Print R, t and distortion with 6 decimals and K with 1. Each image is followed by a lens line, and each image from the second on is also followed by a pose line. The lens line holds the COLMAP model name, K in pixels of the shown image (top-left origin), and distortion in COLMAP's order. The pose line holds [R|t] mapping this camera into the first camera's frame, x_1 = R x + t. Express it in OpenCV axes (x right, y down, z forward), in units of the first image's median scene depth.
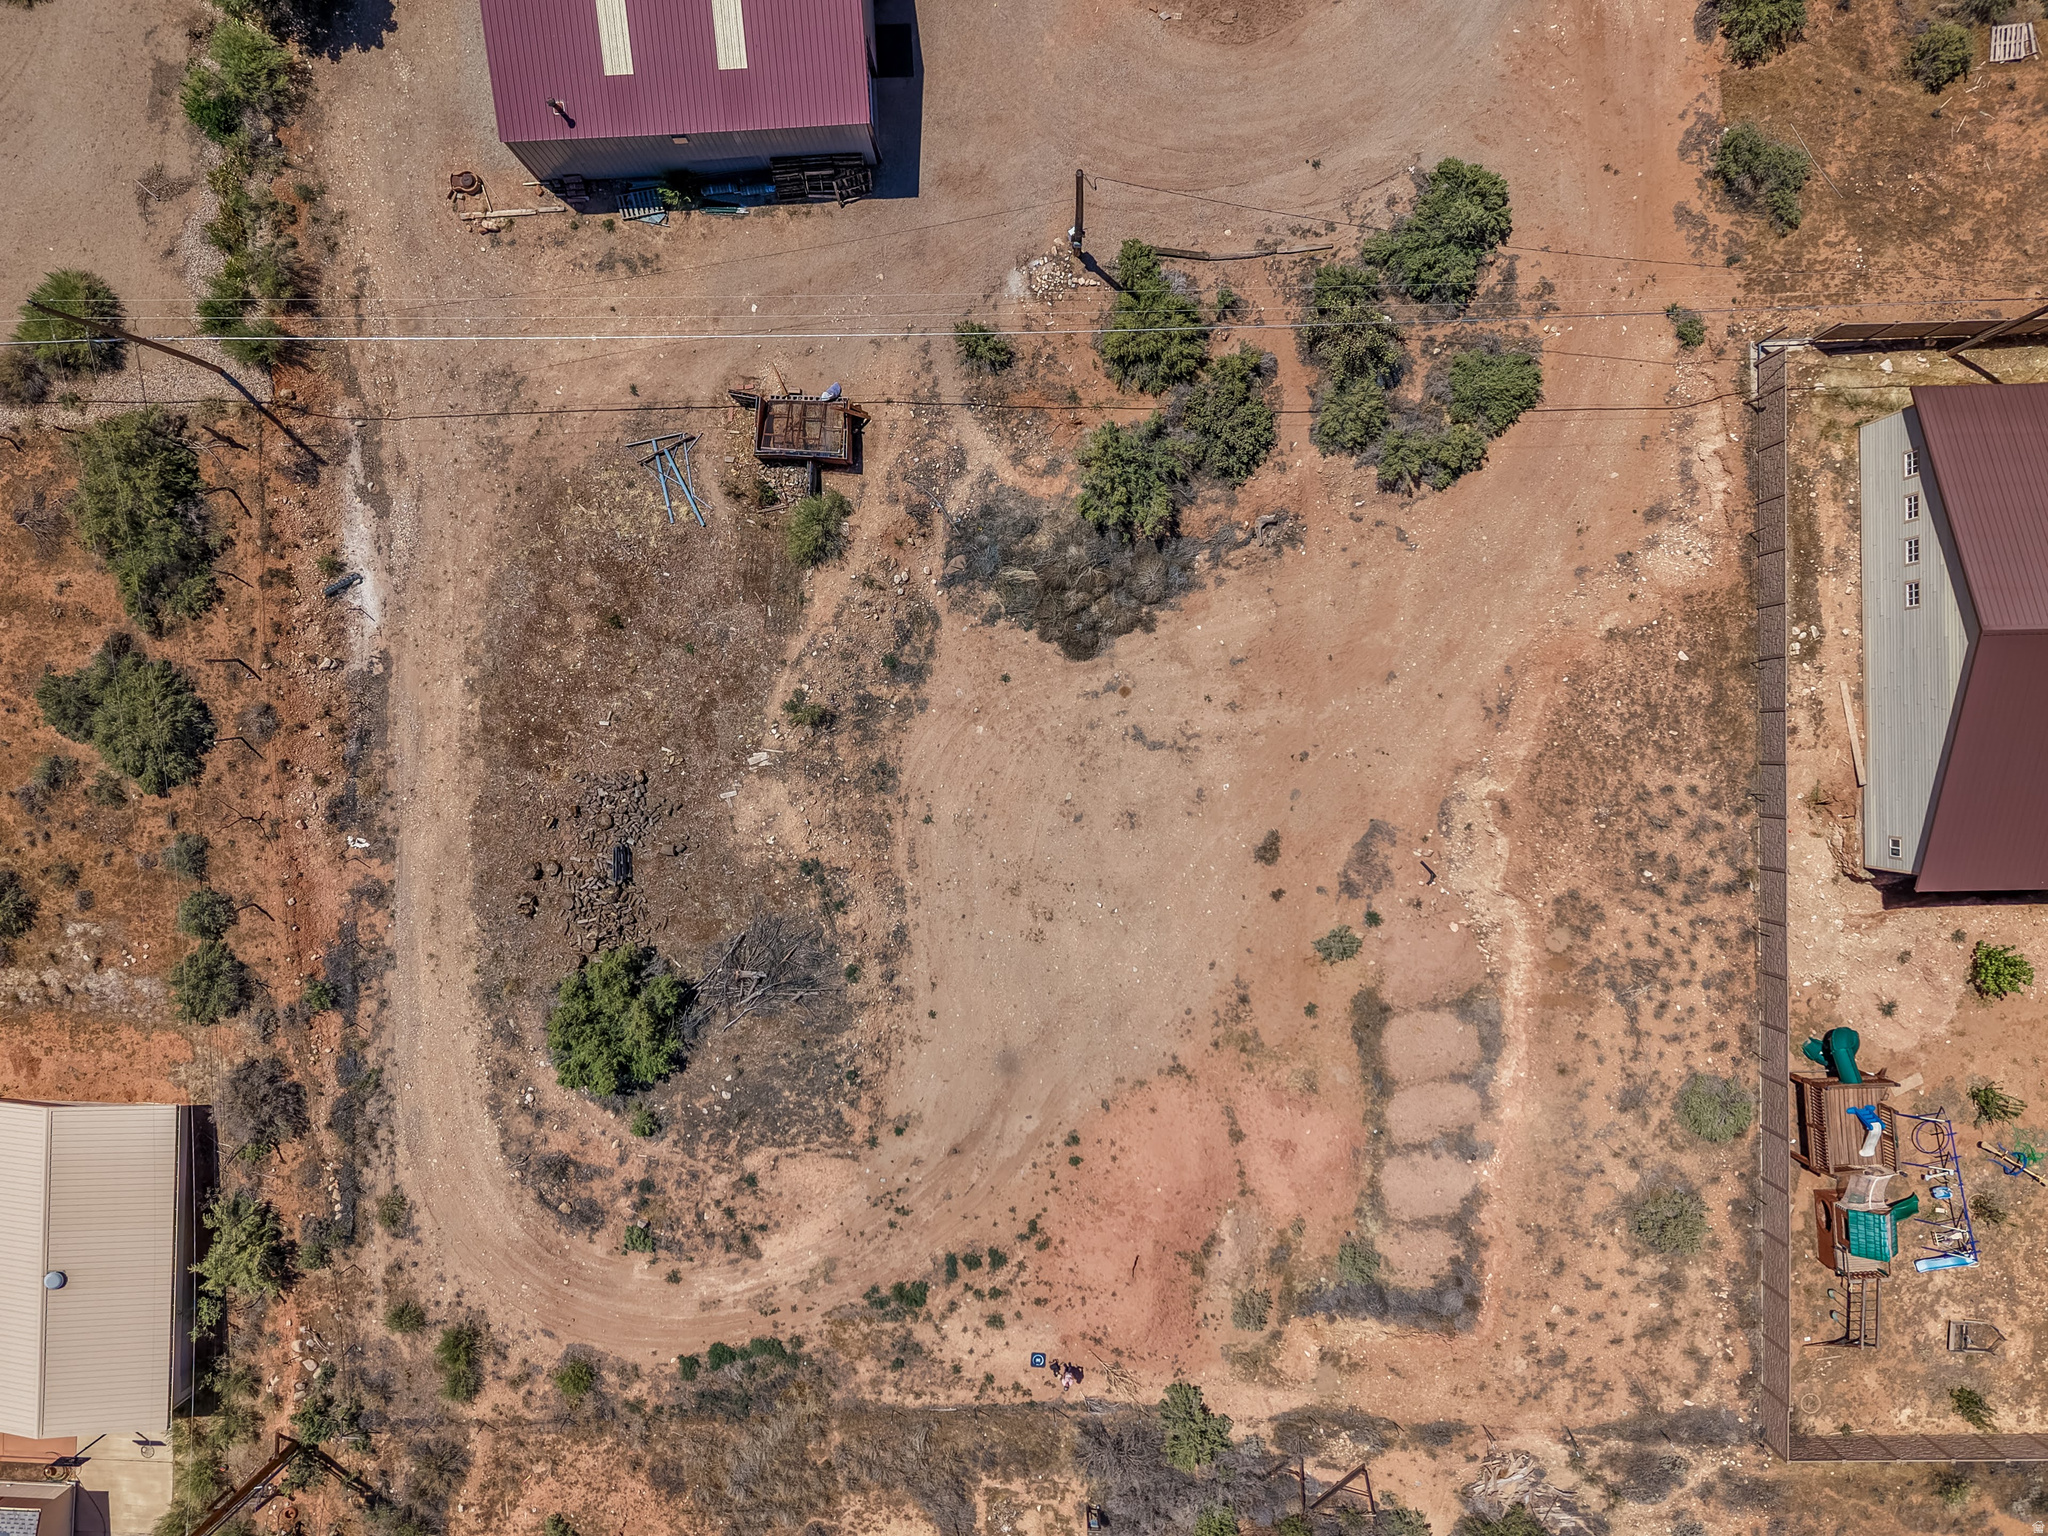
lens RADIAL K [[1473.9, 0, 1024.0], [0, 1473.9, 768.0], [0, 0, 1]] dist [0.039739, -0.037397]
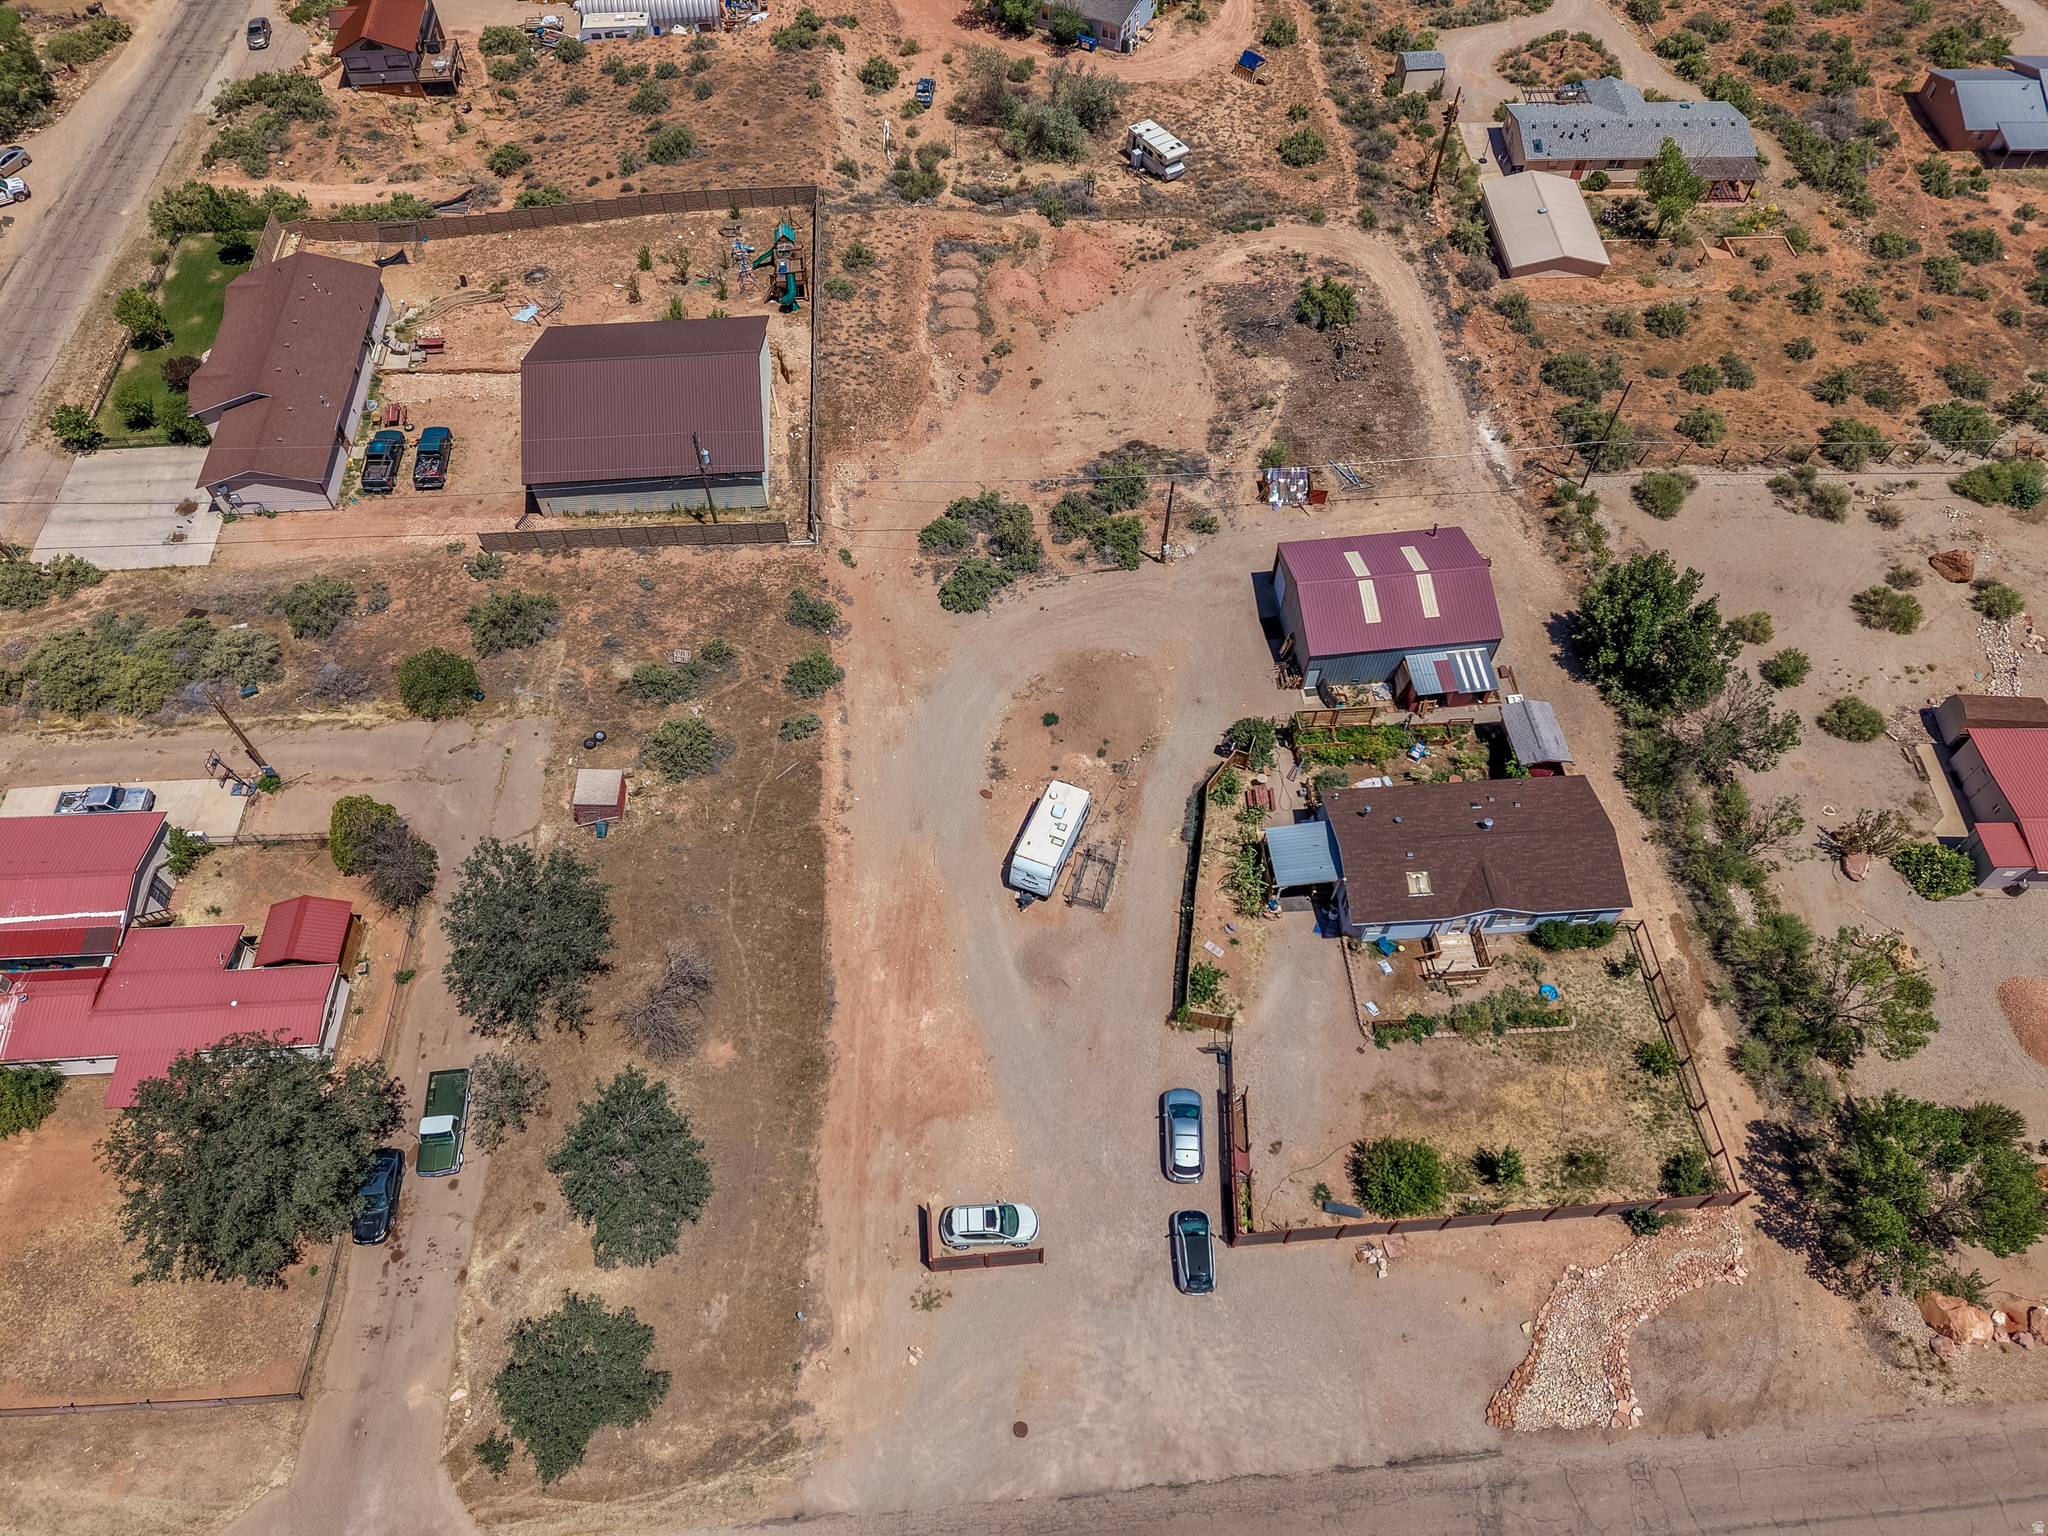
lens RADIAL K [[1365.7, 0, 1024.0], [0, 1365.7, 768.0], [0, 0, 1]] dist [0.028912, -0.027105]
pose [[-0.997837, 0.061157, -0.024126, 0.268116], [-0.064354, -0.833544, 0.548692, -1.494950], [0.013446, 0.549058, 0.835676, -0.336118]]
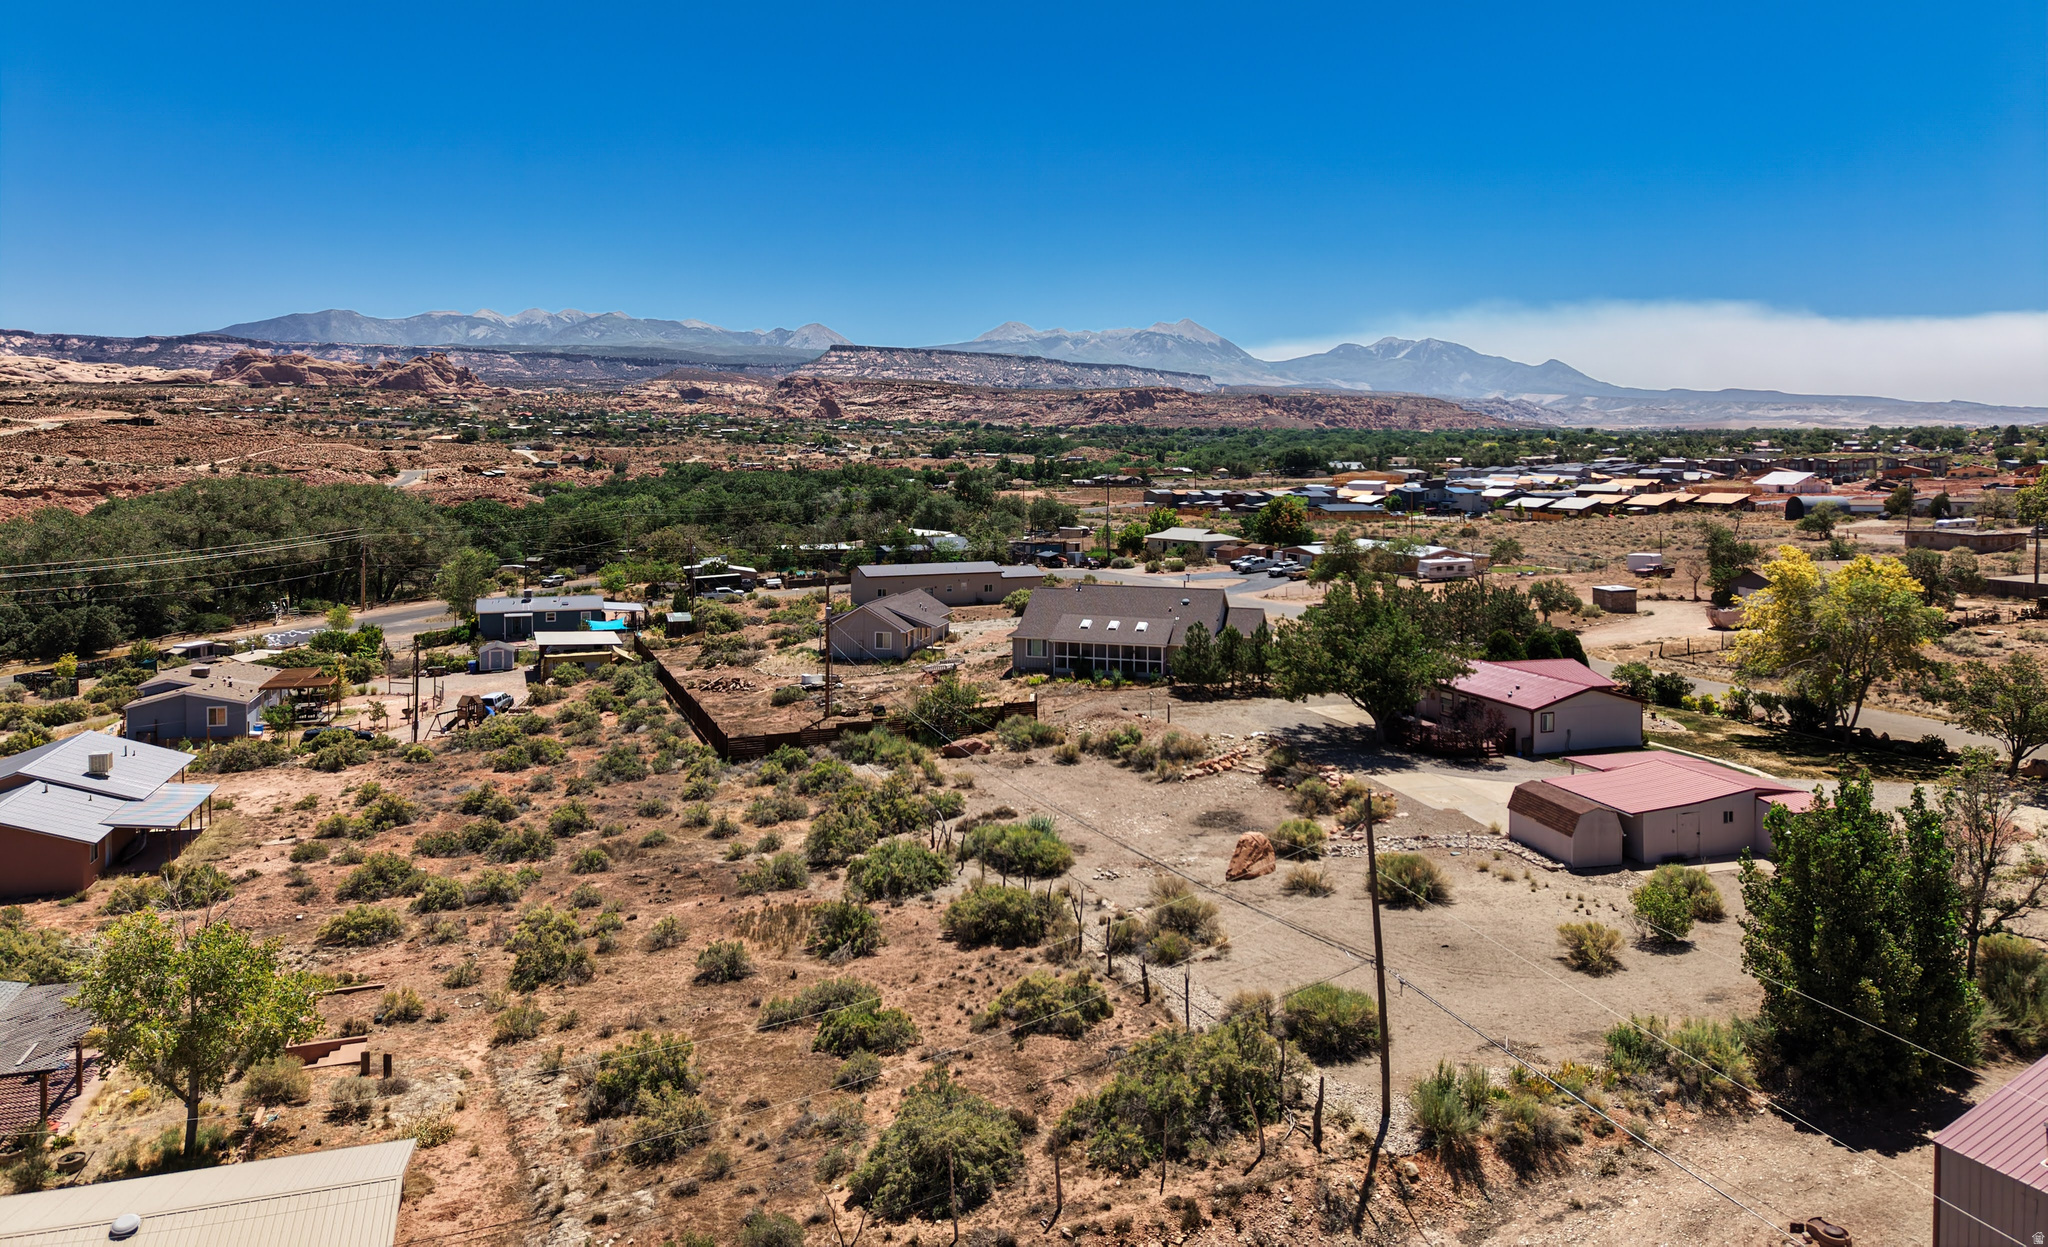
lens RADIAL K [[1363.3, 0, 1022.6], [0, 1363.3, 472.1], [0, 0, 1]] dist [0.037561, -0.038746]
pose [[0.351541, 0.032181, -0.935619, 0.076479], [-0.935990, -0.007648, -0.351944, 0.178170], [-0.018482, 0.999453, 0.027432, 0.611143]]
